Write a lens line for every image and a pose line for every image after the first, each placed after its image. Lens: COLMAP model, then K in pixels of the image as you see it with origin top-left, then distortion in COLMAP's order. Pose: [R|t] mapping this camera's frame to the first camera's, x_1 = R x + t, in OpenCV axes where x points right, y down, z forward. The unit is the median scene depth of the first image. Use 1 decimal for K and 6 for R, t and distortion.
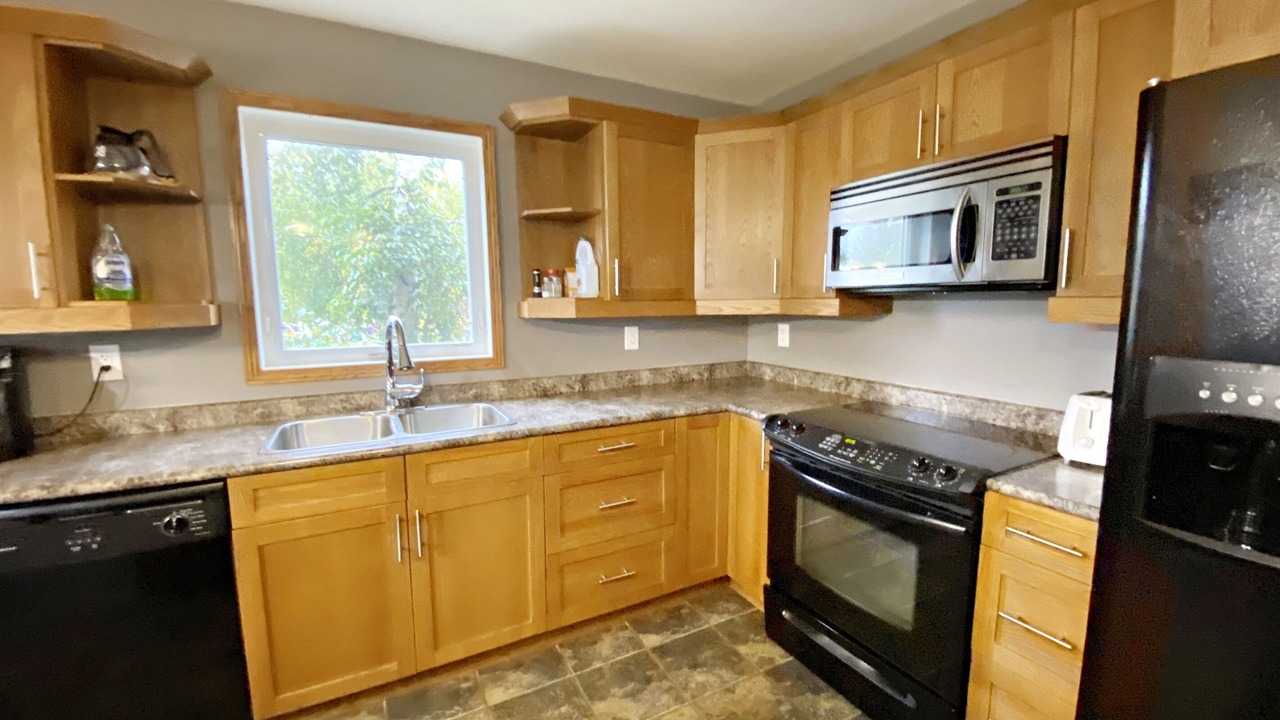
lens RADIAL K [[518.5, 0, 638.4], [0, 518.5, 358.9], [0, 0, 1]] dist [0.029200, -0.027955]
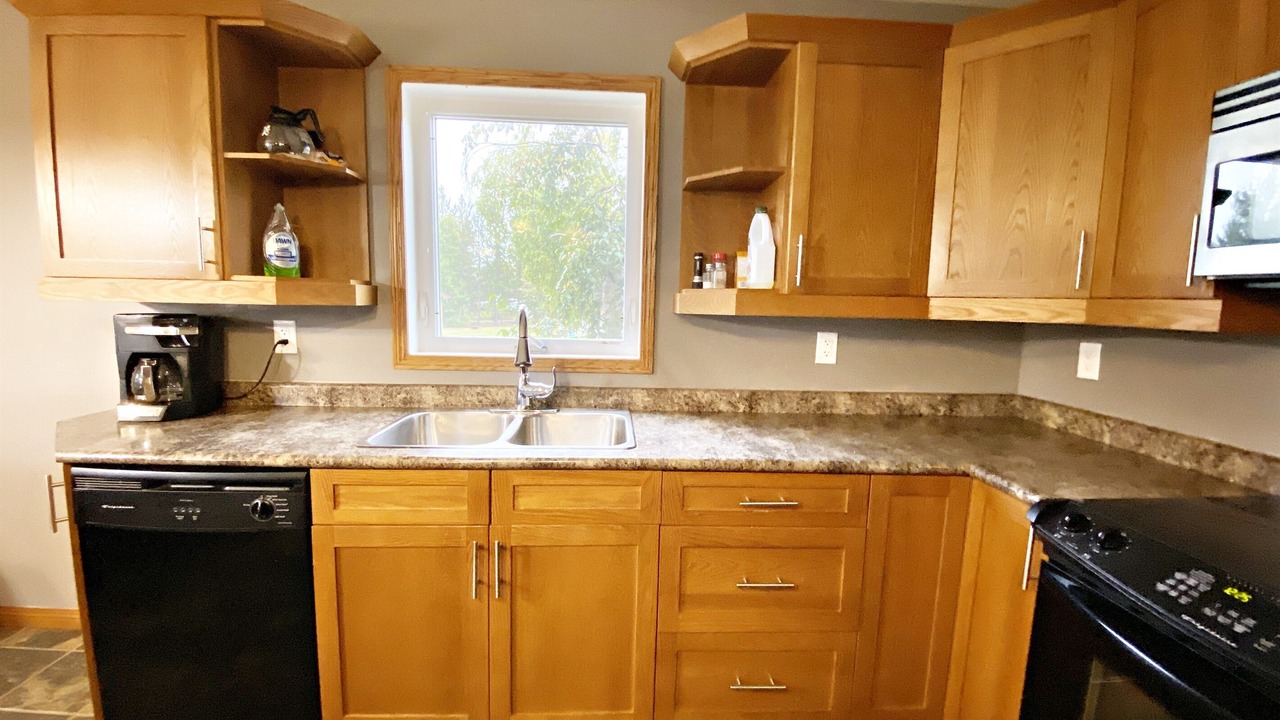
lens RADIAL K [[518.5, 0, 638.4], [0, 518.5, 358.9], [0, 0, 1]] dist [0.029200, -0.027955]
pose [[0.903569, 0.076072, -0.421636, 0.074916], [-0.080677, 0.996716, 0.006938, -0.011208], [0.420779, 0.027748, 0.906739, 0.280513]]
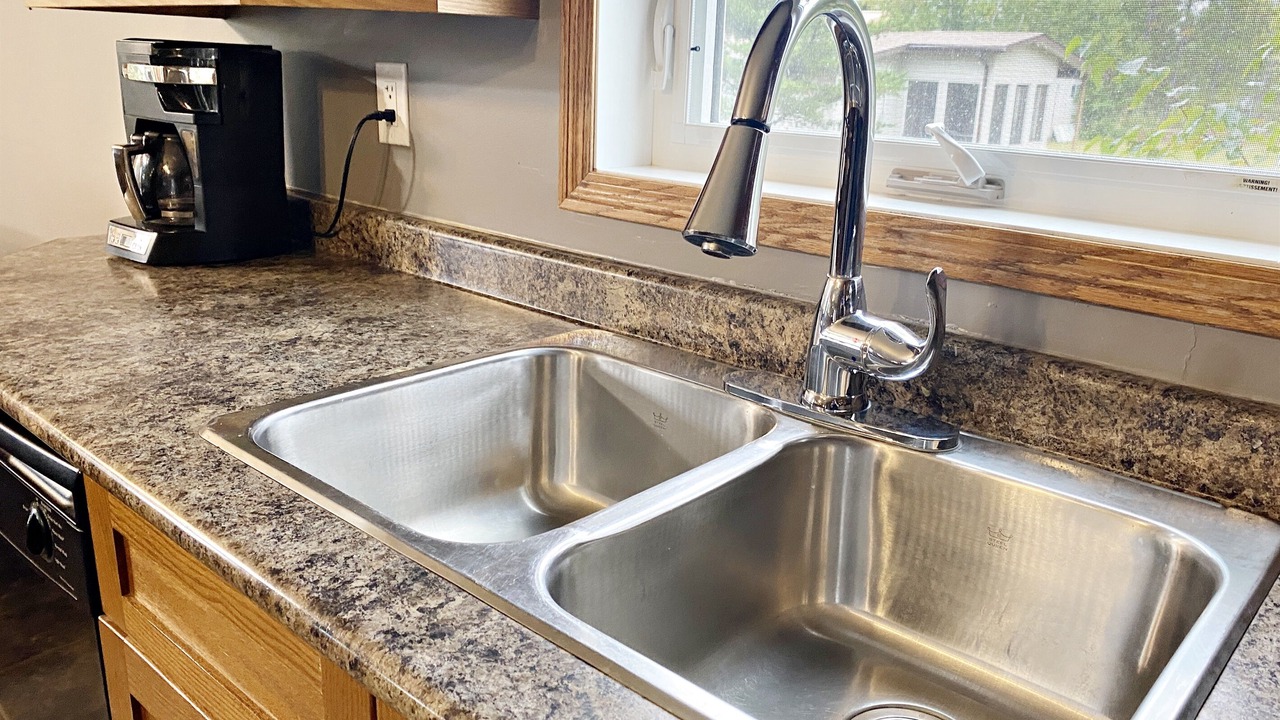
lens RADIAL K [[994.2, 0, 644.2], [0, 994.2, 347.5], [0, 0, 1]] dist [0.081024, -0.130058]
pose [[0.330956, 0.280198, -0.901087, -0.092627], [-0.146503, 0.958577, 0.244267, -0.029053], [0.932204, 0.051170, 0.358297, 0.763348]]
